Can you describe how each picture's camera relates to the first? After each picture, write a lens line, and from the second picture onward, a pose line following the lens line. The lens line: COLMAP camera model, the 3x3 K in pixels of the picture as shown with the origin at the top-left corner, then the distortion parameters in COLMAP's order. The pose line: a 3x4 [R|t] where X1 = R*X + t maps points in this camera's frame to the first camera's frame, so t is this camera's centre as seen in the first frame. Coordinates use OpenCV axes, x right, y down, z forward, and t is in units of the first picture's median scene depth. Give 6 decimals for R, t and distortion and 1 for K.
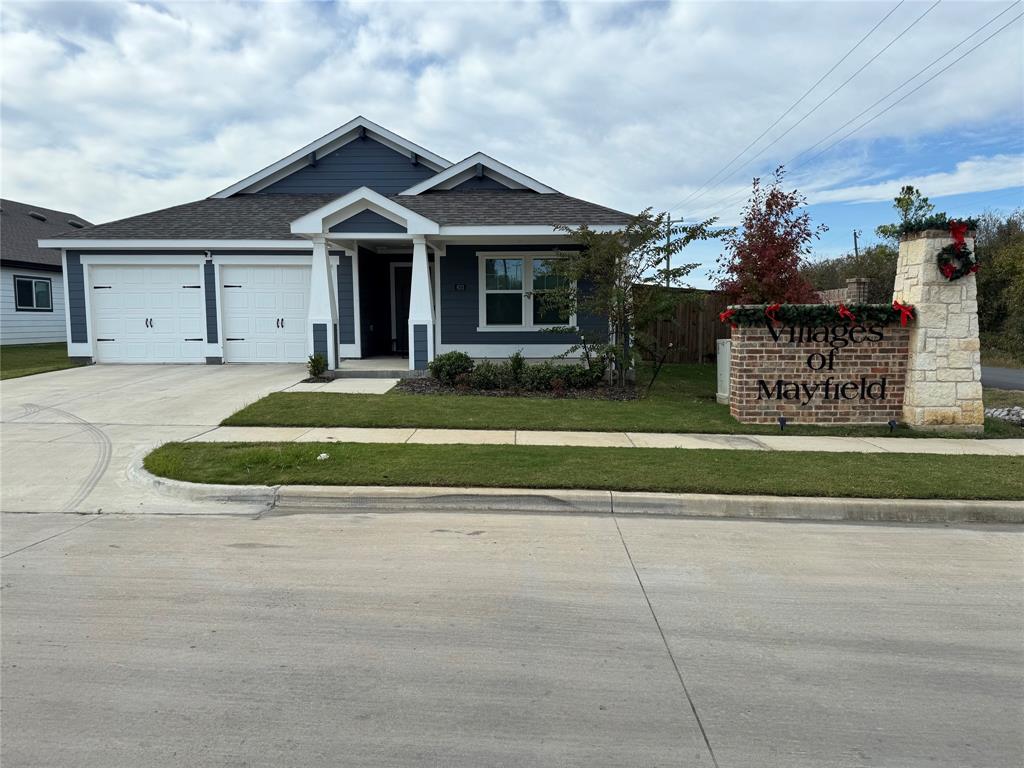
lens RADIAL K [[712.8, 0, 497.6], [0, 712.8, 361.0], [0, 0, 1]] dist [0.032277, -0.029601]
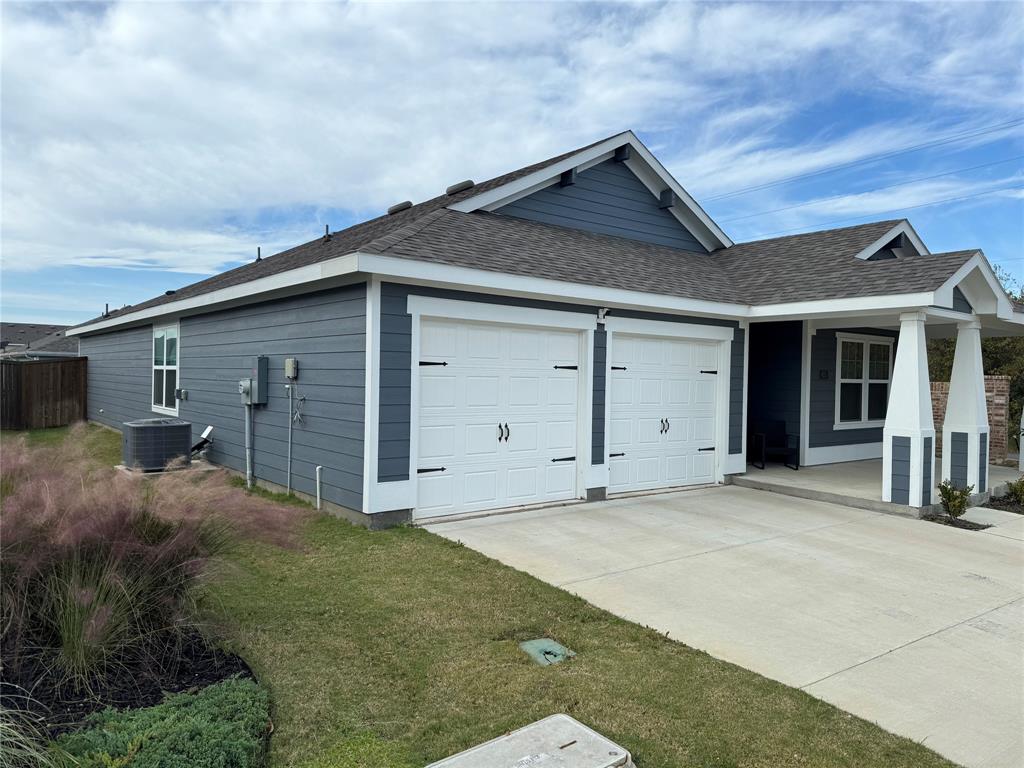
lens RADIAL K [[718.7, 0, 489.2], [0, 718.7, 443.7], [0, 0, 1]] dist [0.014880, -0.008181]
pose [[0.755255, -0.048132, 0.653662, -0.847095], [0.022128, 0.998604, 0.047965, -0.071686], [-0.655058, -0.021761, 0.755265, 0.605666]]
